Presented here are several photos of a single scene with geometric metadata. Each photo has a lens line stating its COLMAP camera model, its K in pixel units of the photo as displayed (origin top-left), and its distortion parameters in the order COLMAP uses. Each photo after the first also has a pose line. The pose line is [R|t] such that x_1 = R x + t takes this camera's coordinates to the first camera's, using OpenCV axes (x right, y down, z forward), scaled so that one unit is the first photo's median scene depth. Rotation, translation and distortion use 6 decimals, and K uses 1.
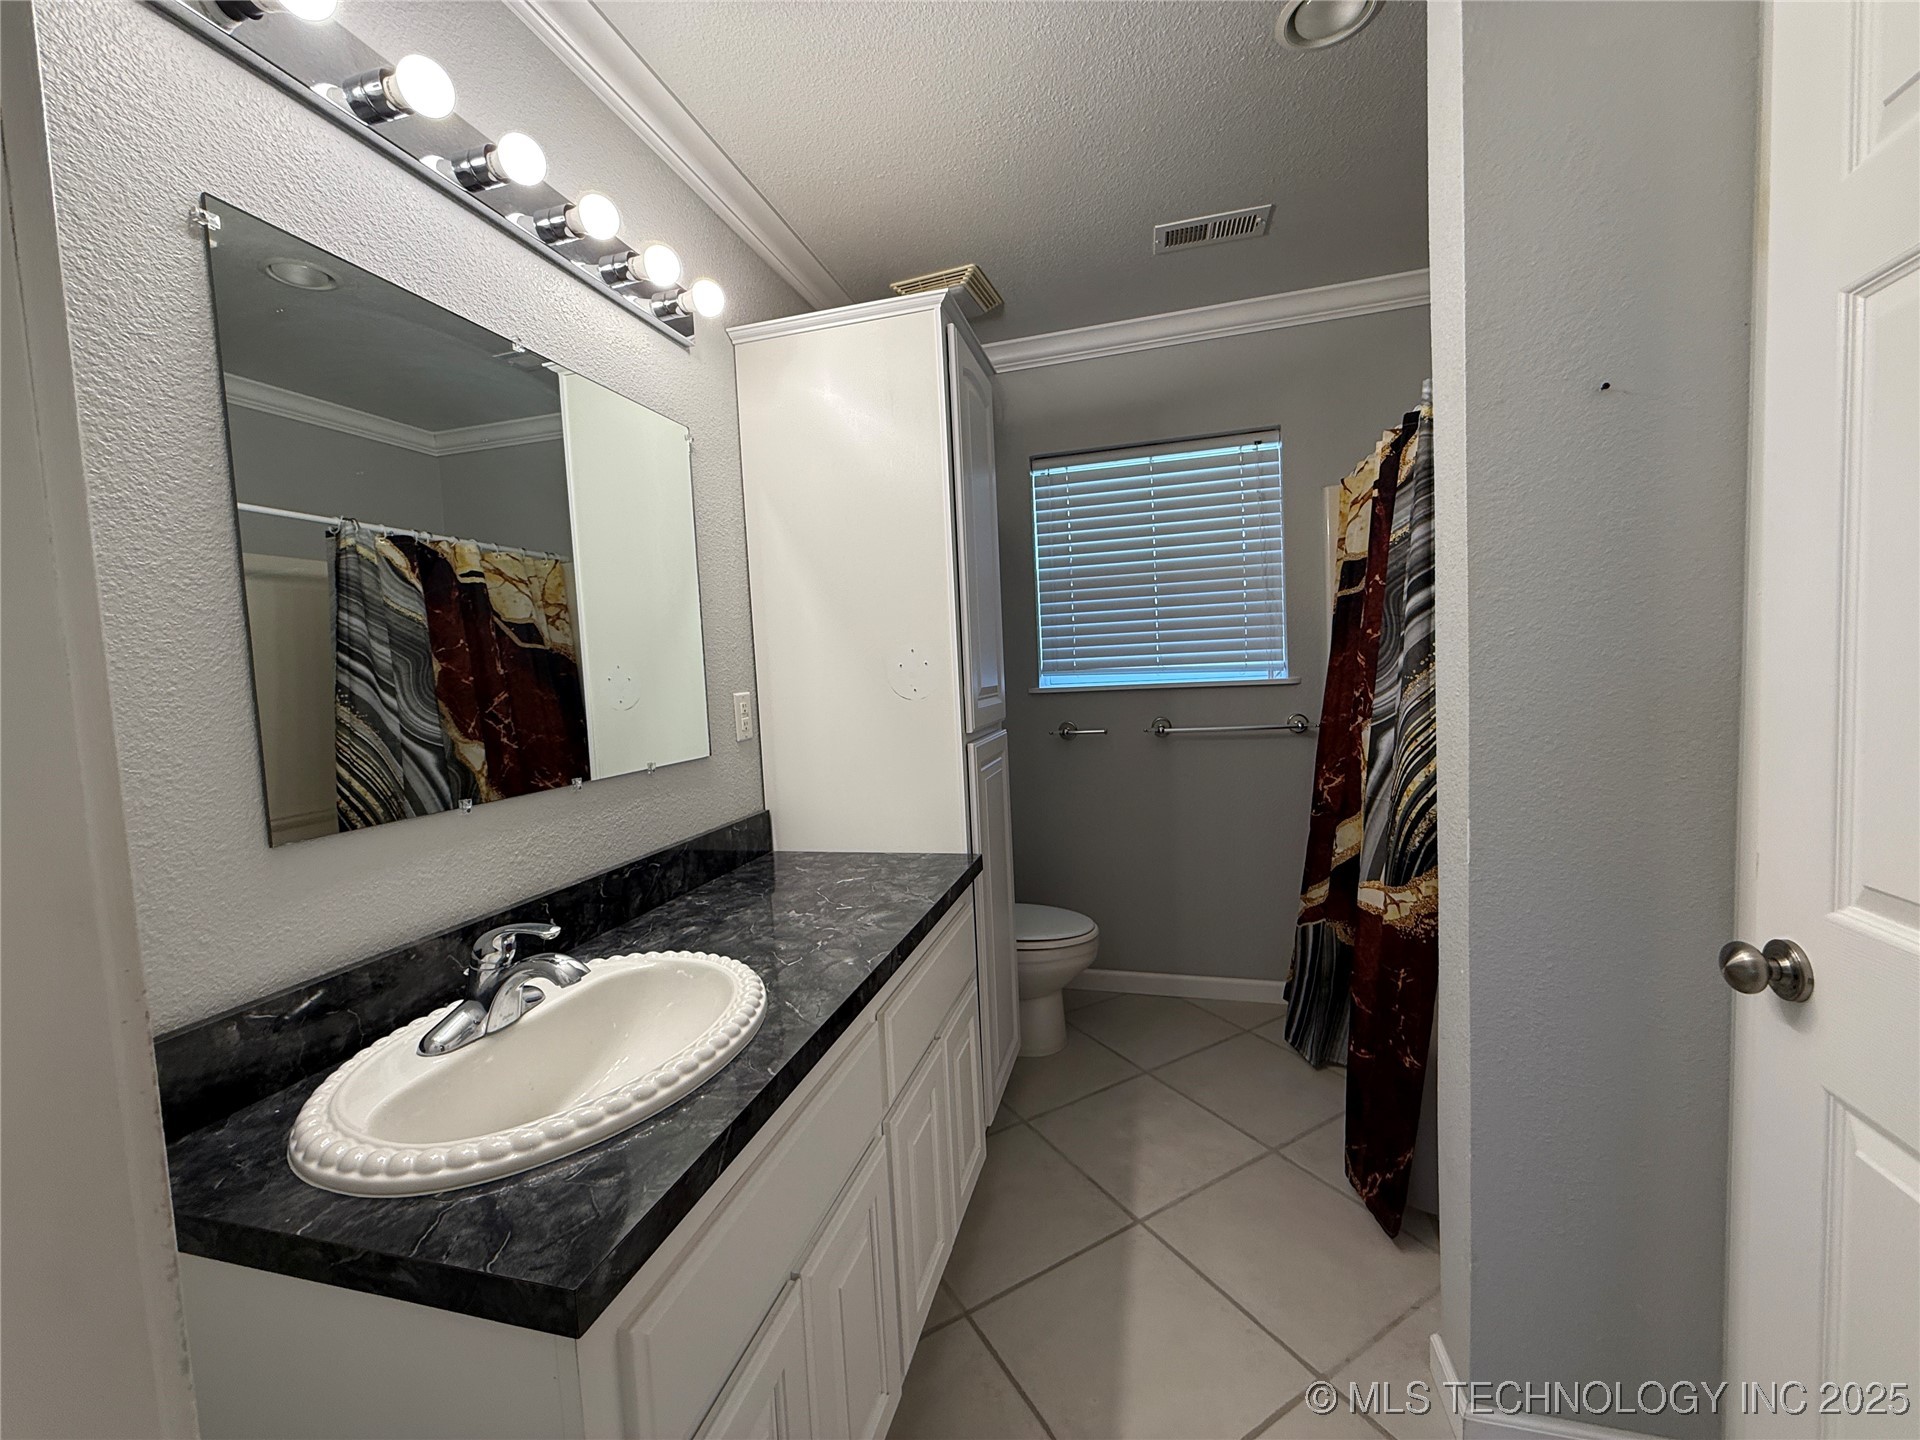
lens RADIAL K [[764.5, 0, 957.4], [0, 764.5, 721.9], [0, 0, 1]] dist [-0.002785, -0.000367]
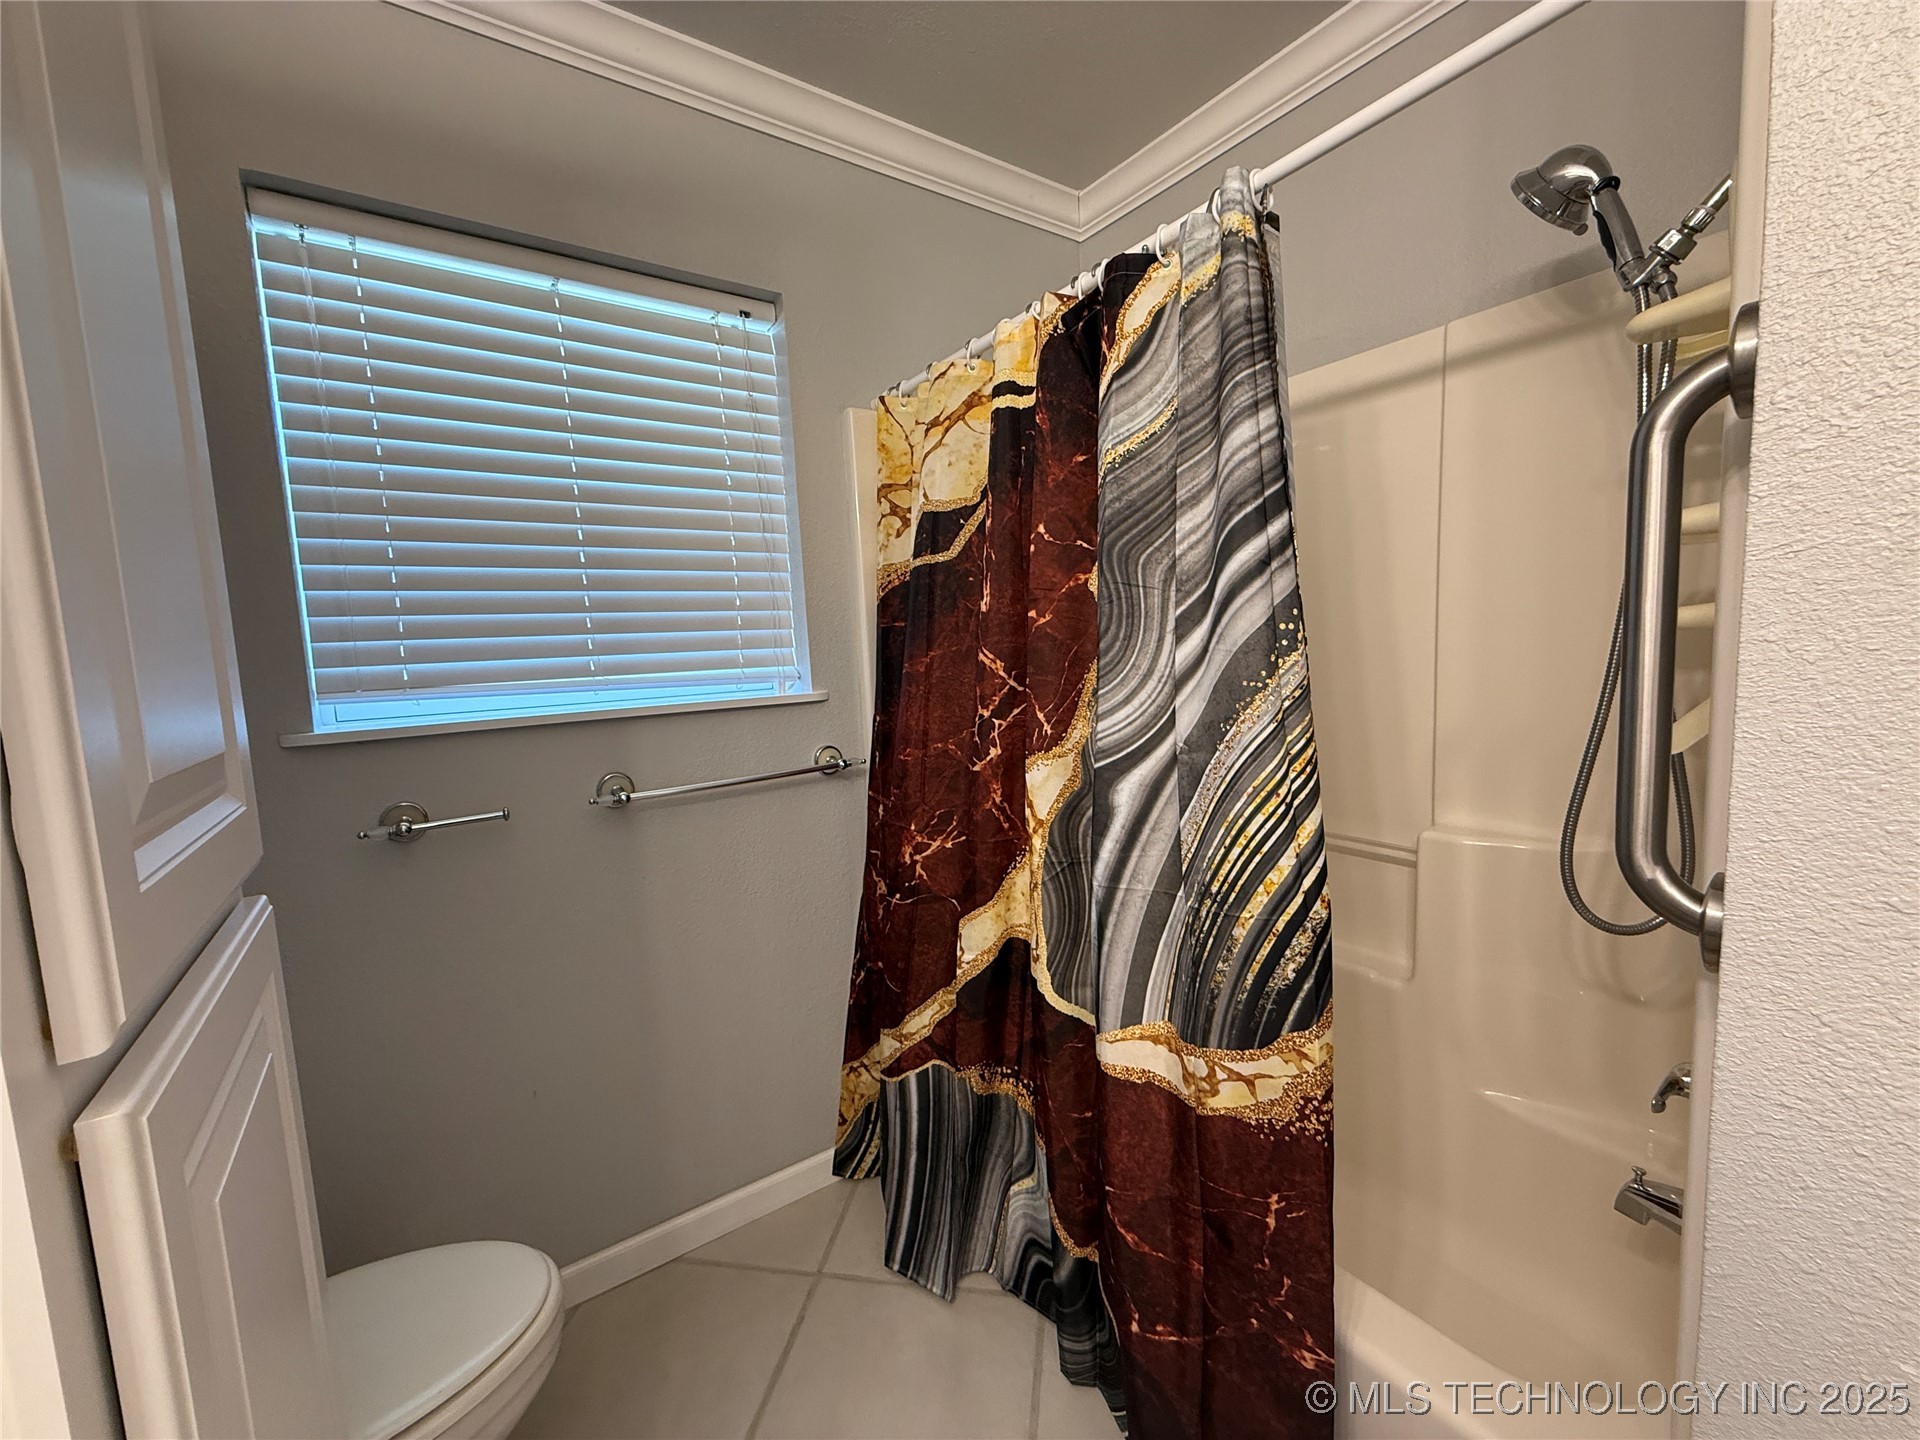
lens RADIAL K [[764.5, 0, 957.4], [0, 764.5, 721.9], [0, 0, 1]] dist [-0.002785, -0.000367]
pose [[0.637471, -0.057955, 0.768291, 0.010598], [0.072986, 0.997225, 0.014666, -0.038385], [-0.767009, 0.046725, 0.639932, 0.569819]]
